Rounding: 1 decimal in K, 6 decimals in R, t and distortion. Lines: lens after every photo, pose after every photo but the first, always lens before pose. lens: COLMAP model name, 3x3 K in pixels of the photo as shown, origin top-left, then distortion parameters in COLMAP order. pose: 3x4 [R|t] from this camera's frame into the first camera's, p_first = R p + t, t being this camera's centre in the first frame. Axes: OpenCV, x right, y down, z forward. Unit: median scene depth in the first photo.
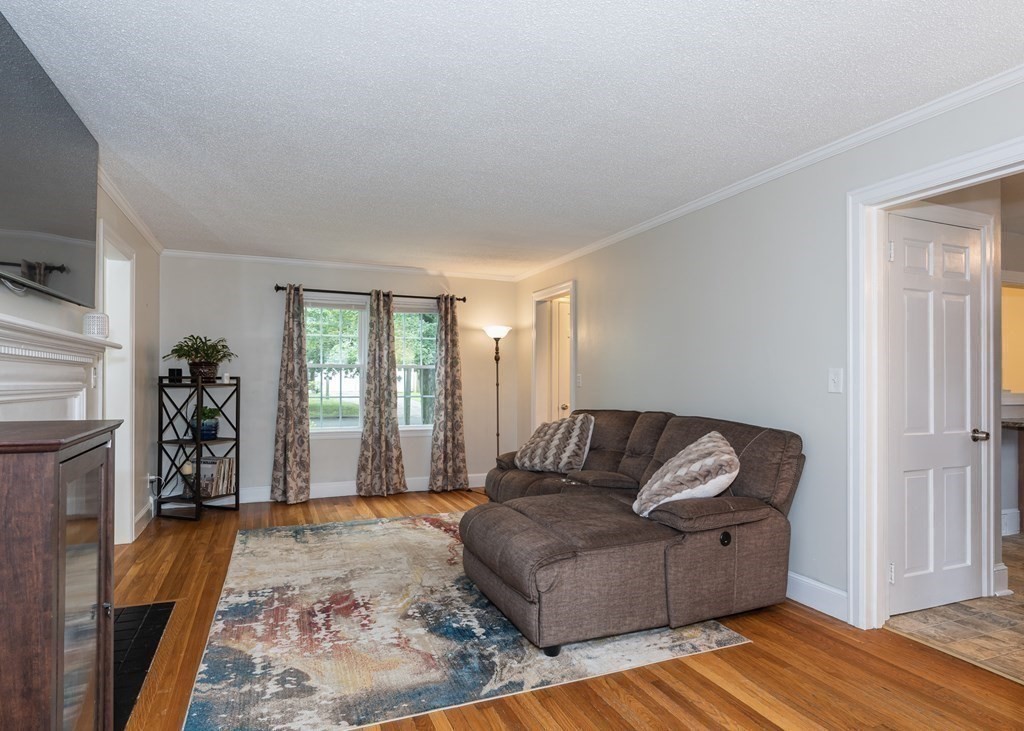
lens RADIAL K [[585.1, 0, 512.9], [0, 585.1, 375.6], [0, 0, 1]] dist [0.000039, -0.000054]
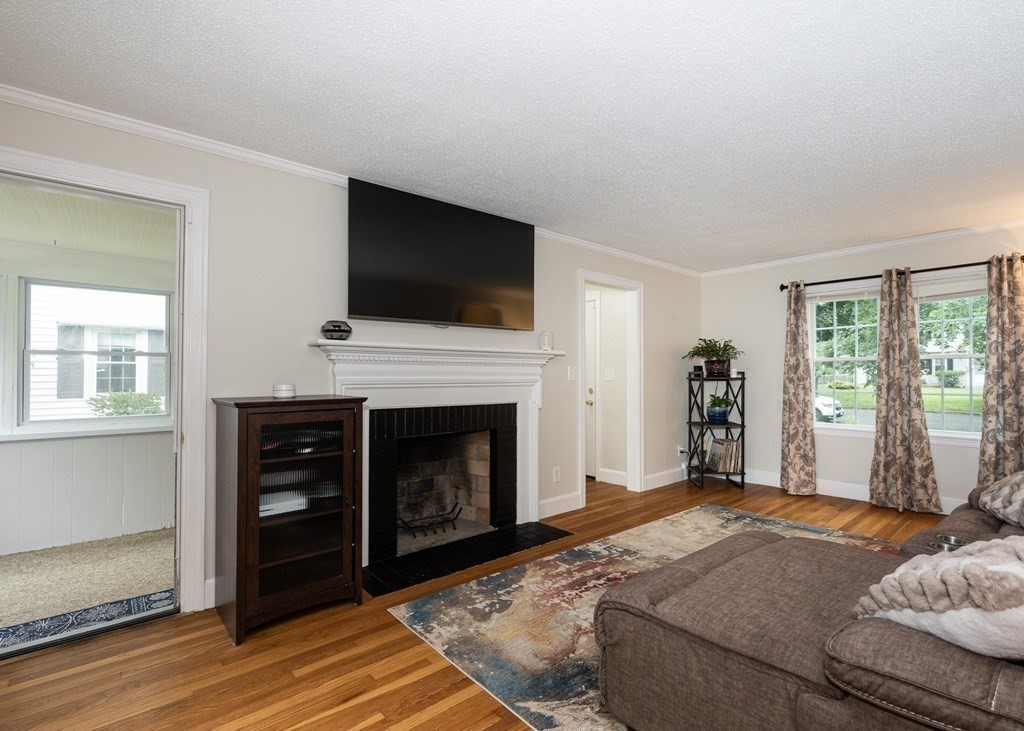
lens RADIAL K [[493.5, 0, 563.0], [0, 493.5, 368.5], [0, 0, 1]] dist [-0.006218, -0.000816]
pose [[0.354906, -0.015348, -0.934776, 0.425831], [0.012266, 0.999856, -0.011760, 0.003739], [0.934822, -0.007292, 0.355043, 0.457043]]
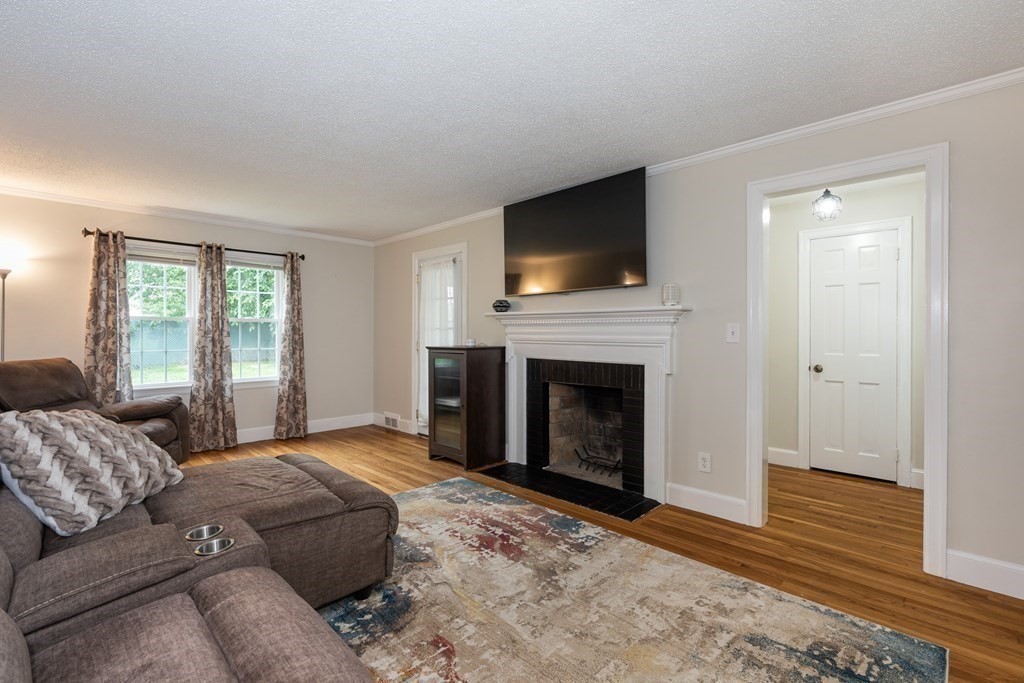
lens RADIAL K [[469.4, 0, 509.9], [0, 469.4, 334.0], [0, 0, 1]] dist [-0.005087, 0.000103]
pose [[-0.927164, -0.004024, -0.374635, 0.009511], [-0.000118, 0.999945, -0.010447, 0.012256], [0.374657, -0.009641, -0.927113, 1.463293]]
